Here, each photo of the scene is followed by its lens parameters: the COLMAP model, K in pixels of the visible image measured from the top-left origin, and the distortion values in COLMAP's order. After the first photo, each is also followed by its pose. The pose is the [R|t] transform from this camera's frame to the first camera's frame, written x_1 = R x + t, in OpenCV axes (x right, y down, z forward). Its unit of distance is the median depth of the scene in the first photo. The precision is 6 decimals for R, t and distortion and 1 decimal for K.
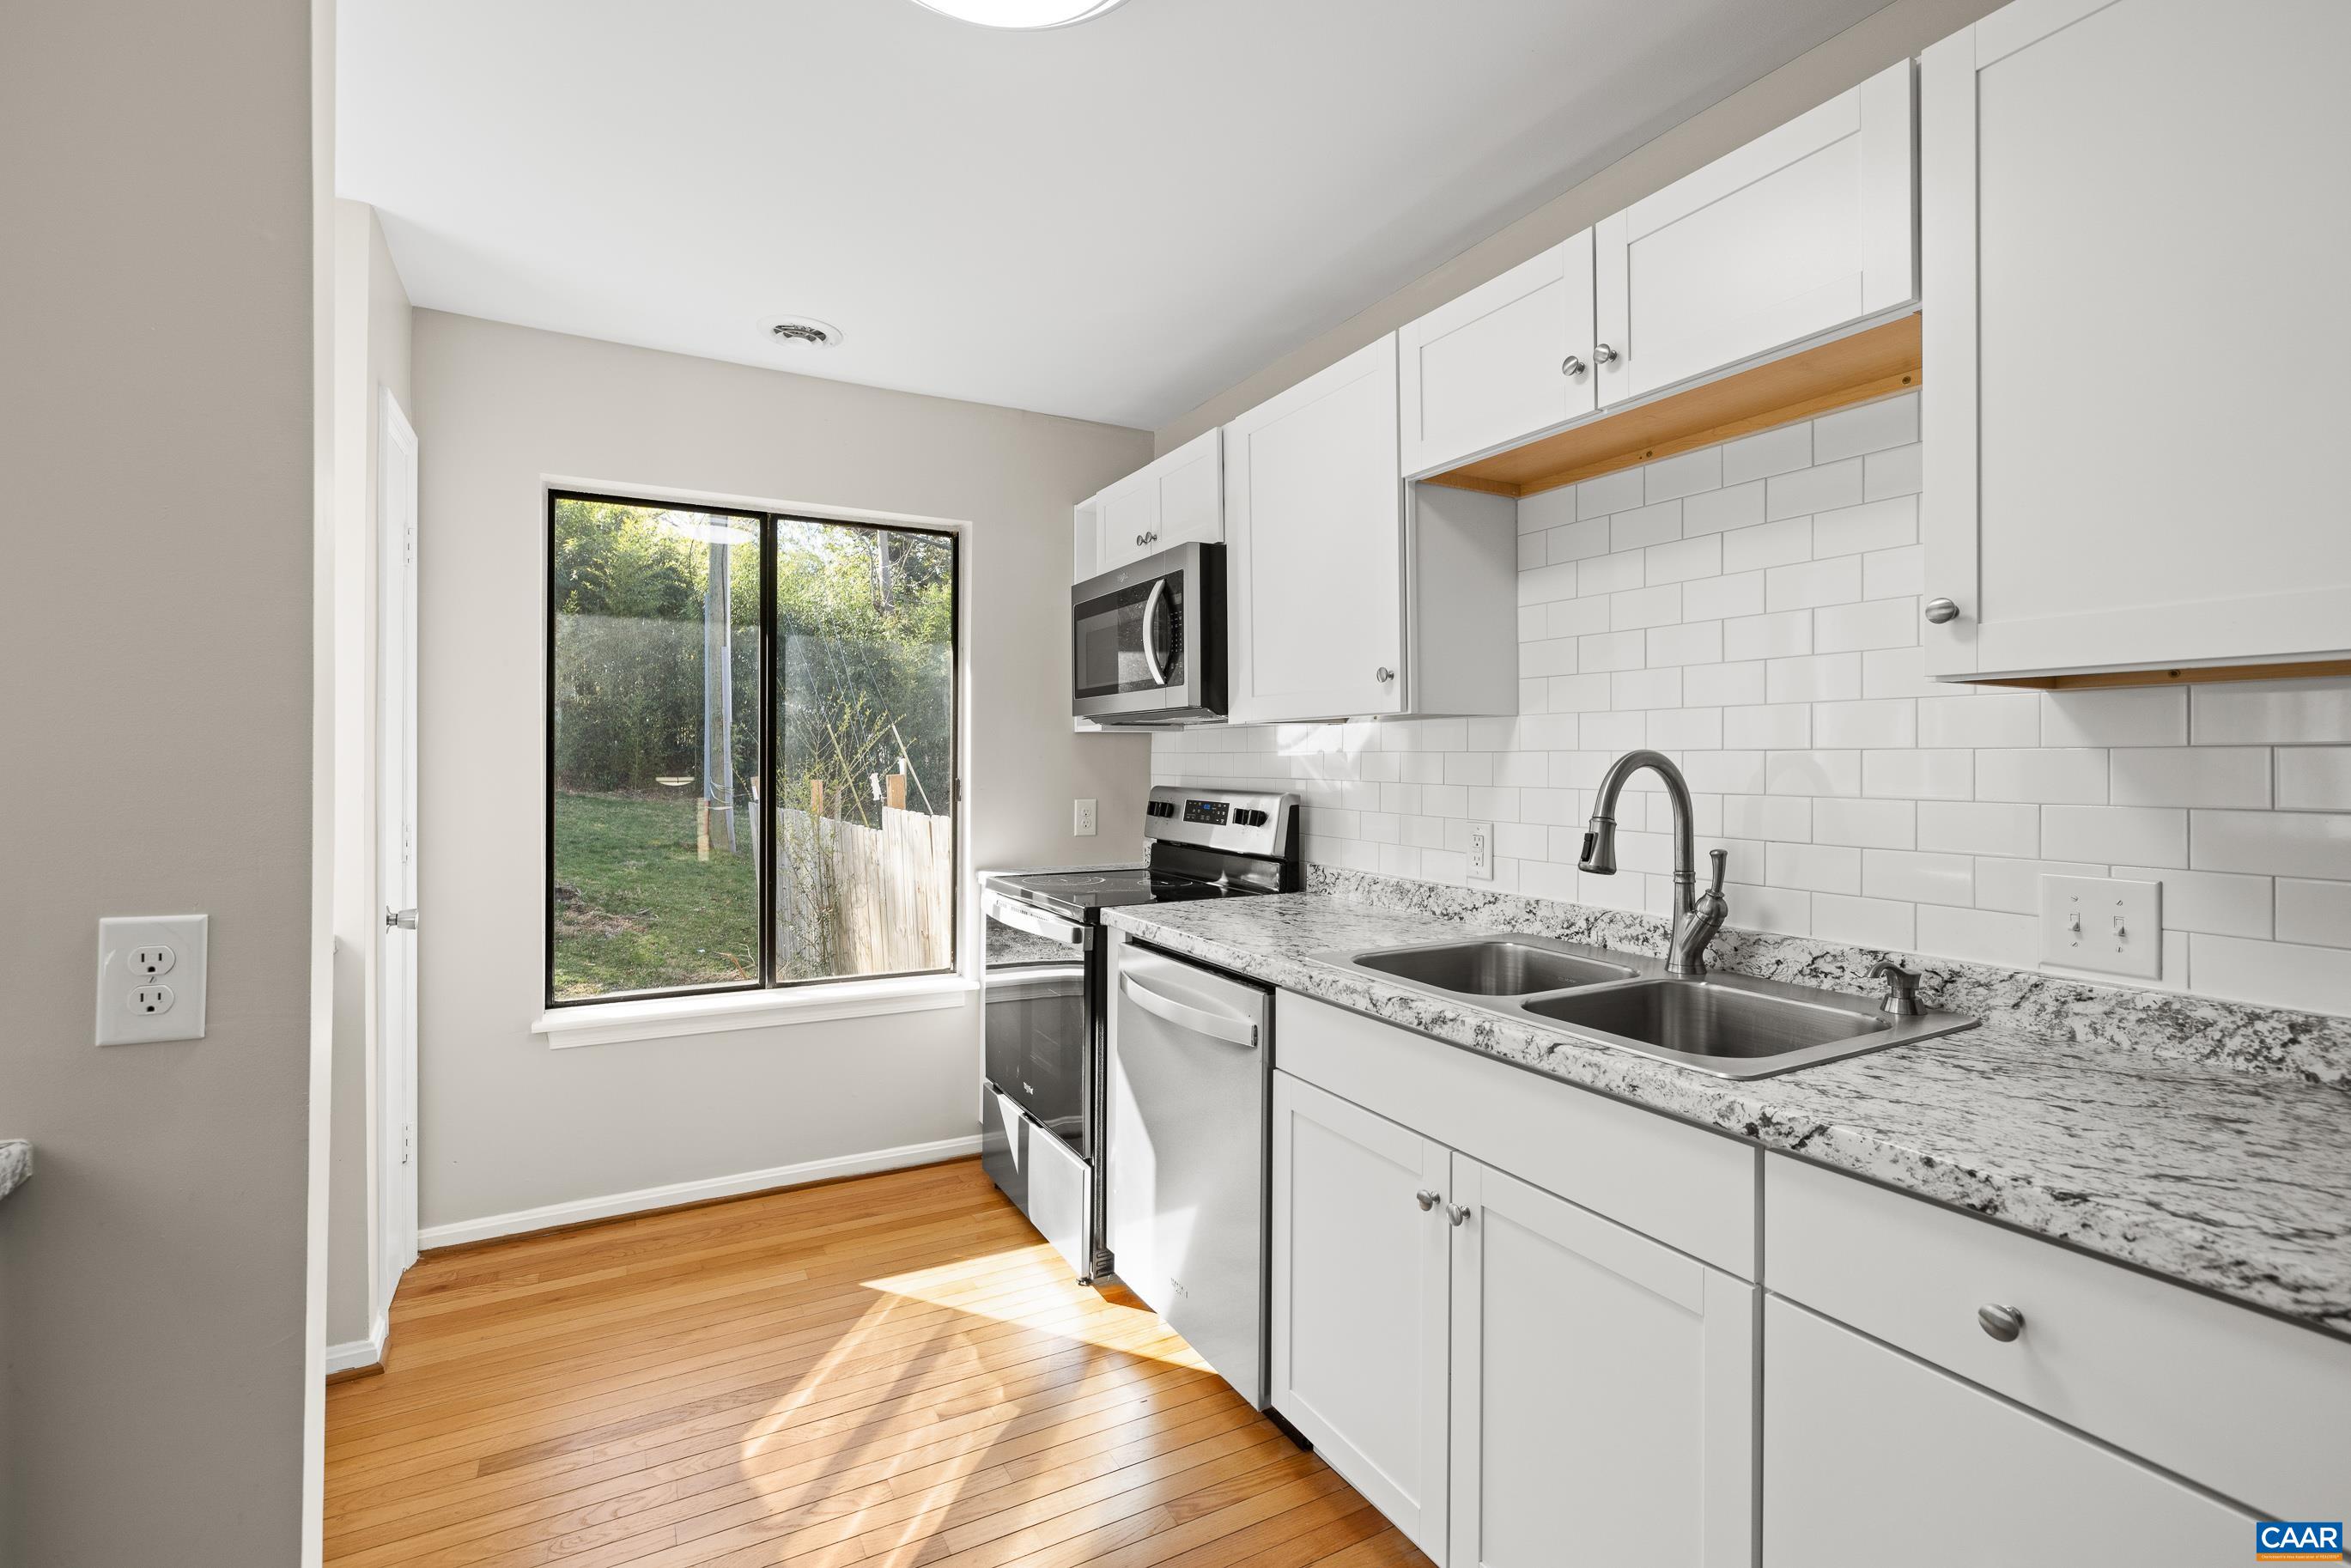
lens RADIAL K [[1046.5, 0, 1176.1], [0, 1046.5, 764.3], [0, 0, 1]] dist [-0.011180, 0.002464]
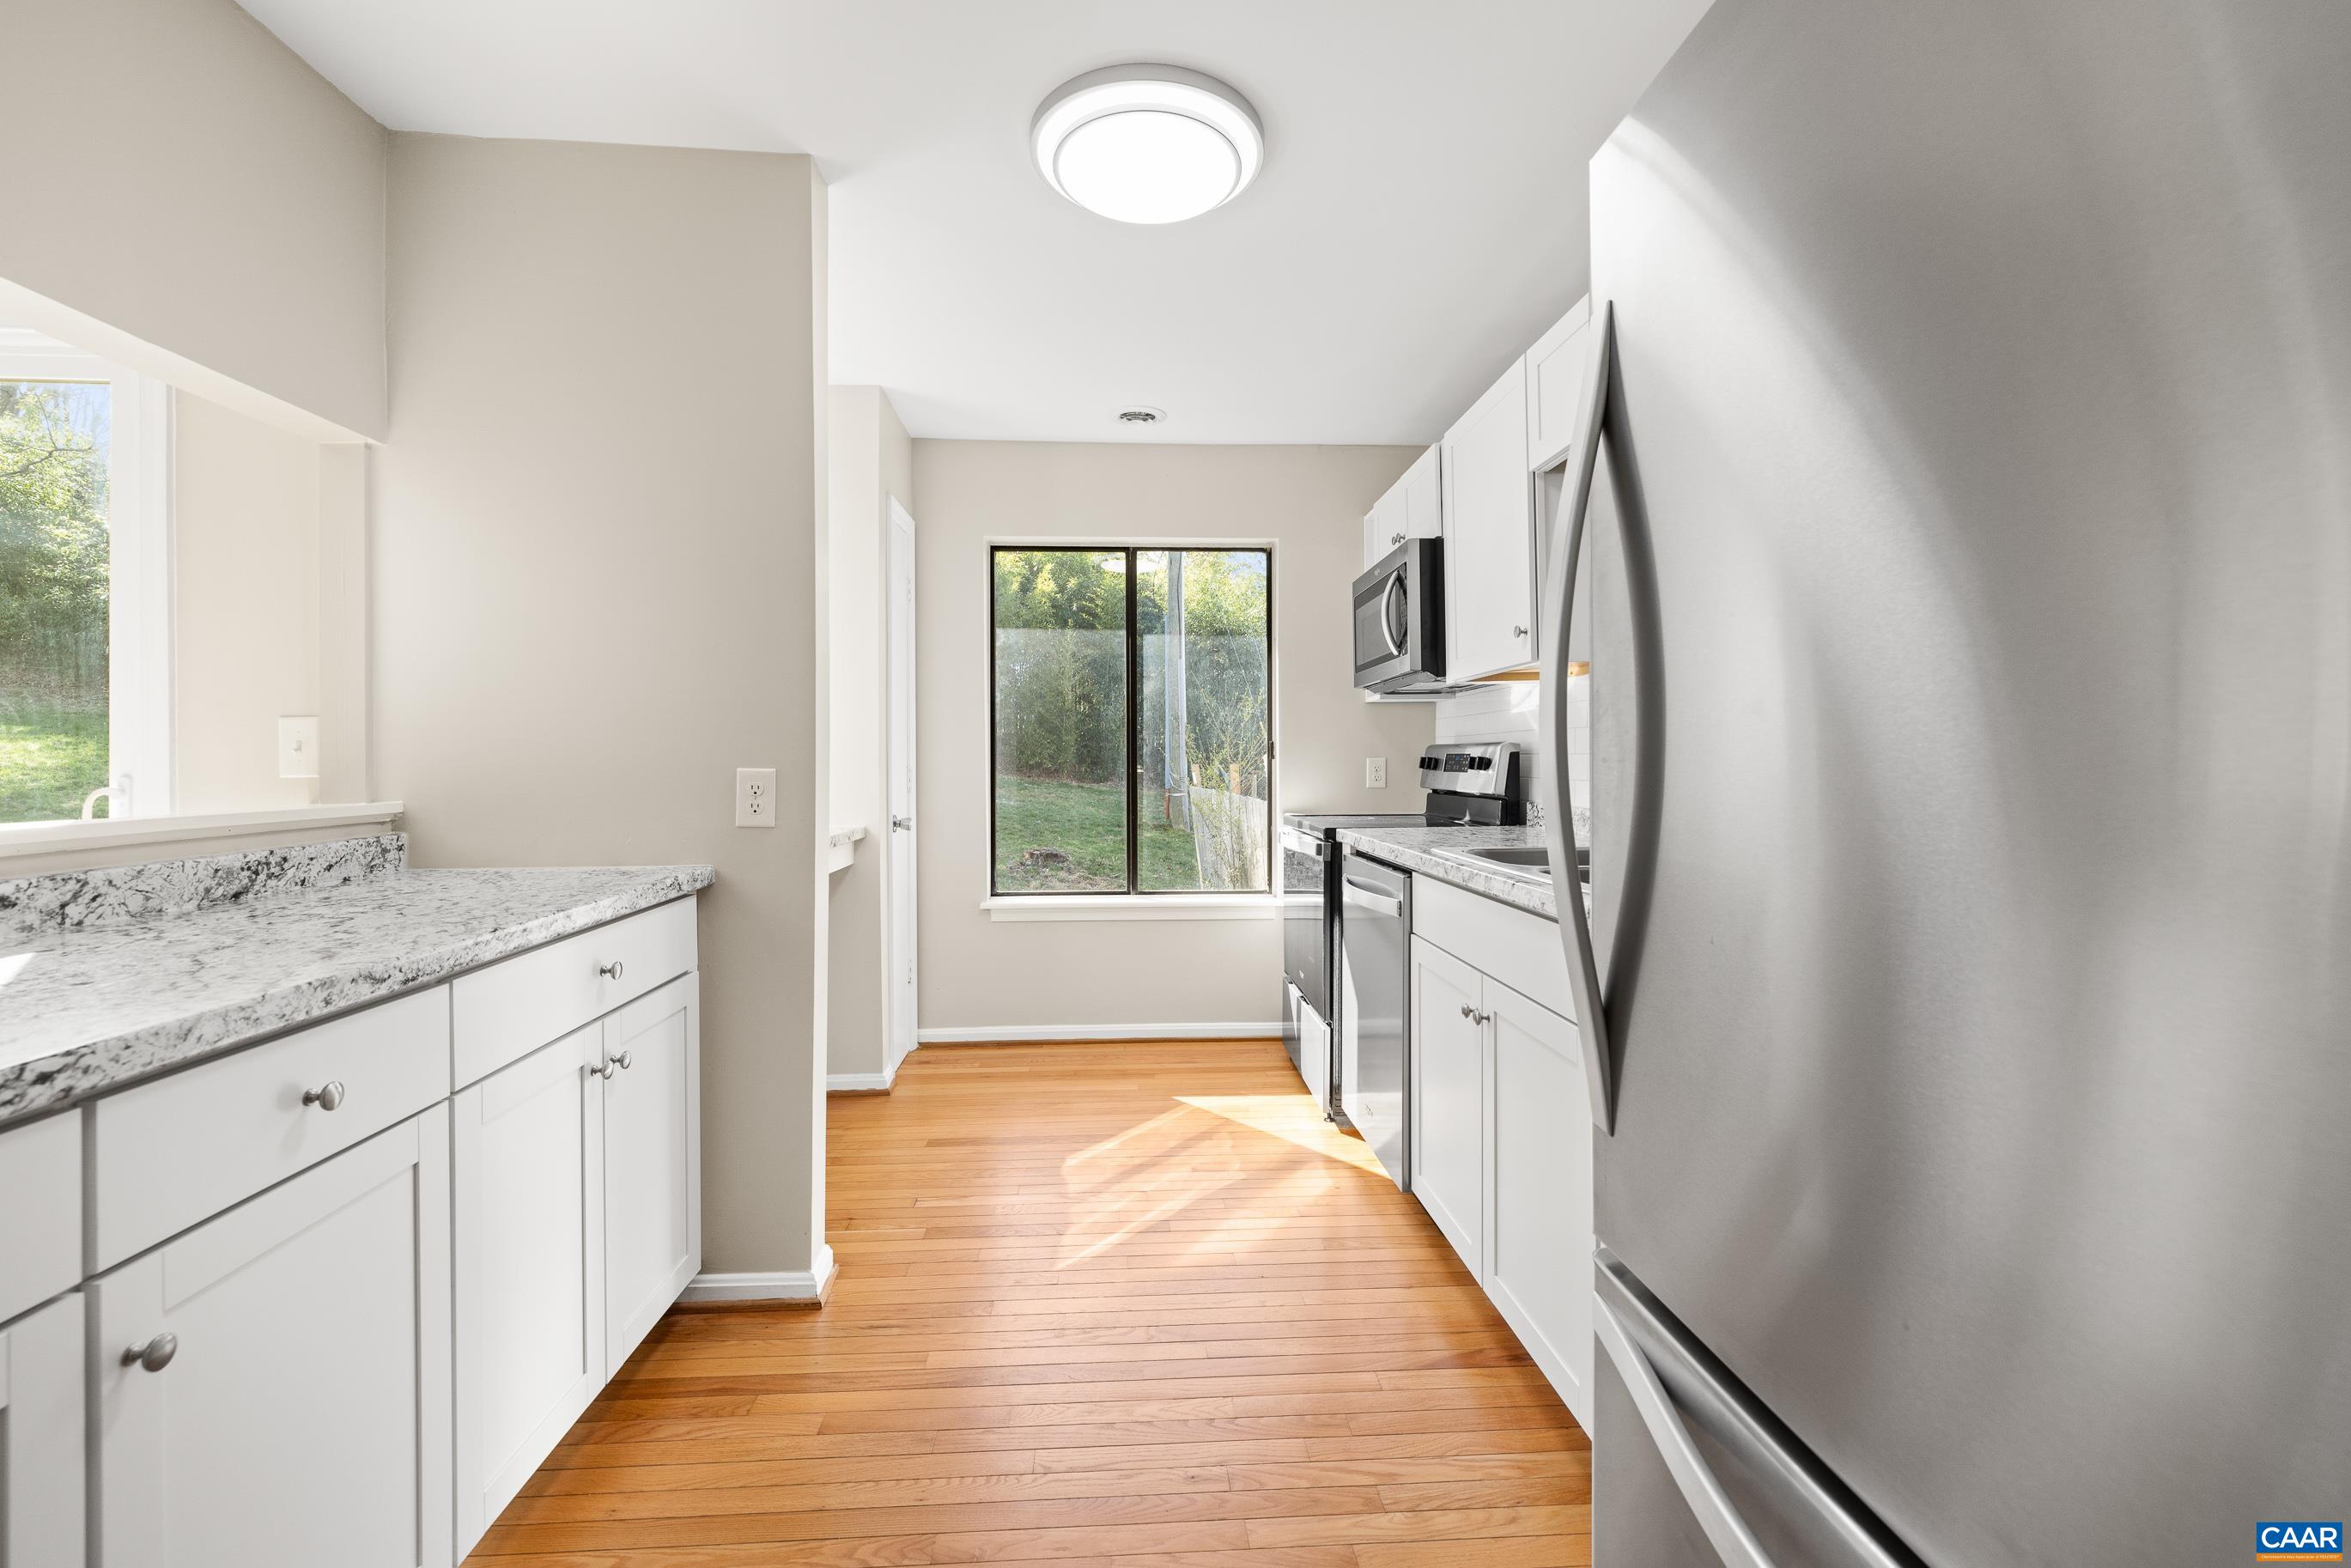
lens RADIAL K [[989.5, 0, 1170.9], [0, 989.5, 759.8], [0, 0, 1]] dist [0.001177, 0.000707]
pose [[0.905051, -0.007239, -0.425241, 0.239262], [0.005718, 0.999972, -0.004853, 0.051530], [0.425264, 0.001960, 0.905067, -0.176618]]
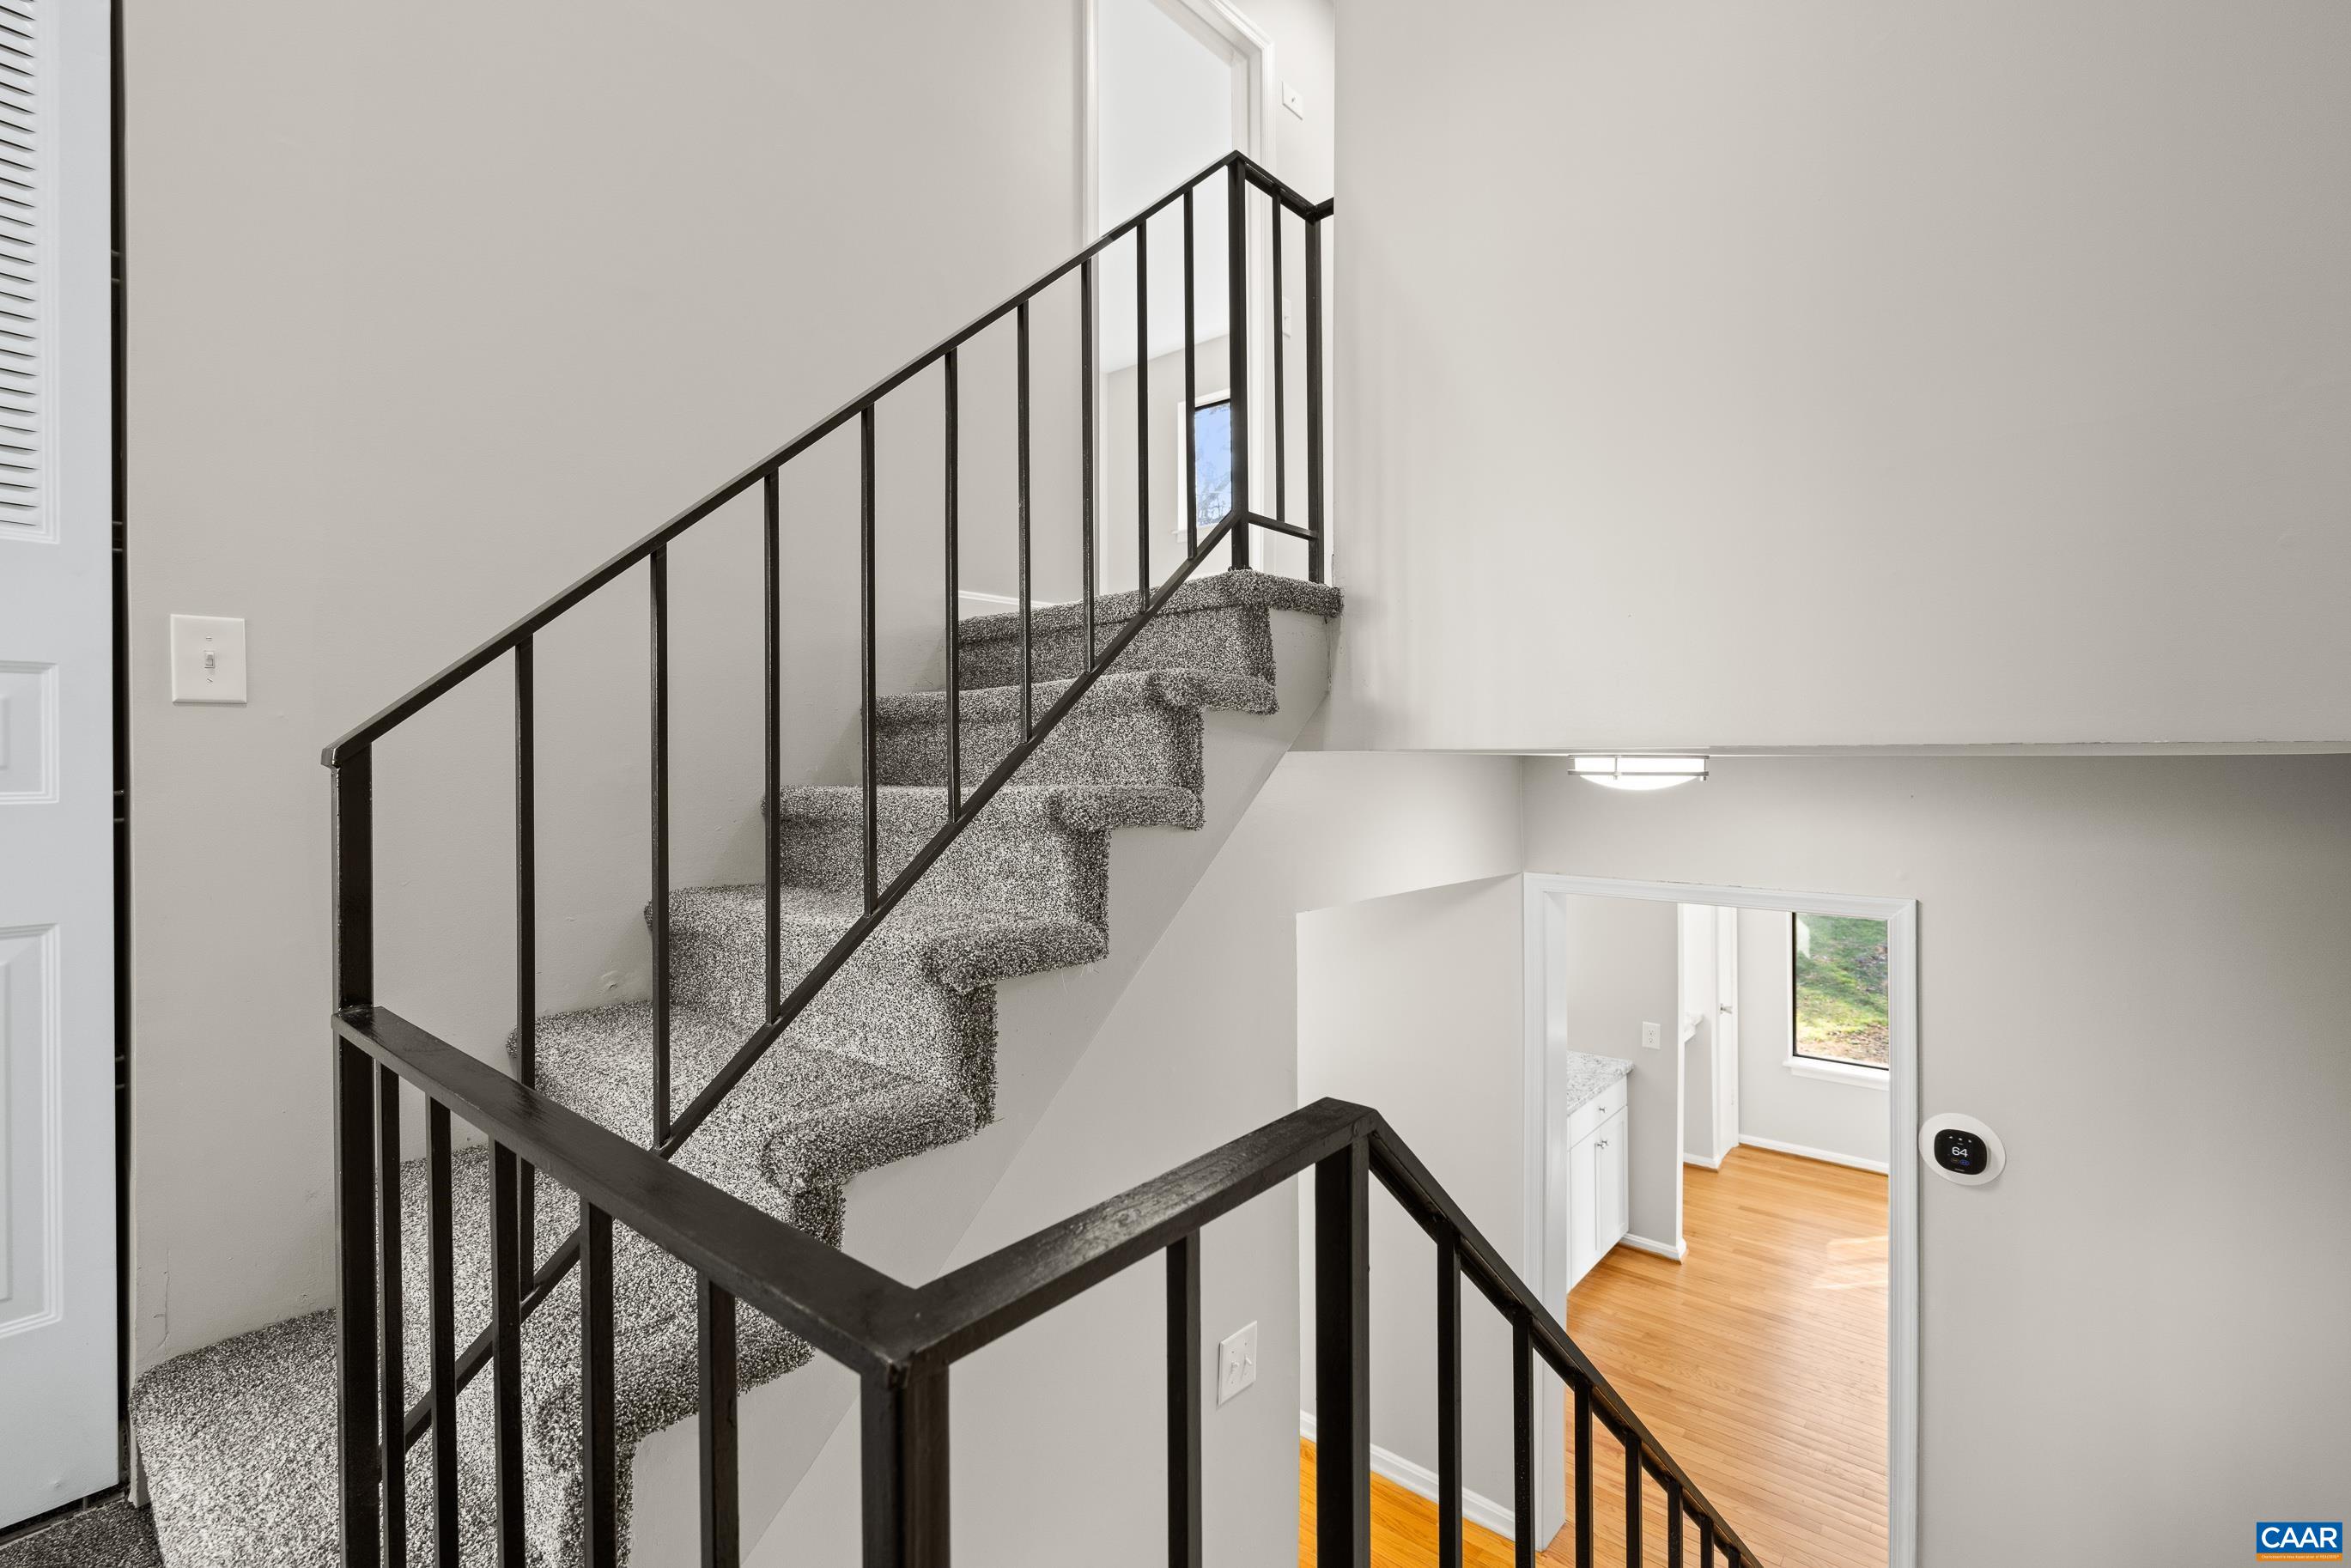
lens RADIAL K [[1046.5, 0, 1176.3], [0, 1046.5, 780.0], [0, 0, 1]] dist [-0.011180, 0.002464]
pose [[0.355732, -0.002960, -0.934583, 1.032602], [0.008133, 0.999967, -0.000072, -0.371418], [0.934553, -0.007576, 0.355744, -1.038520]]
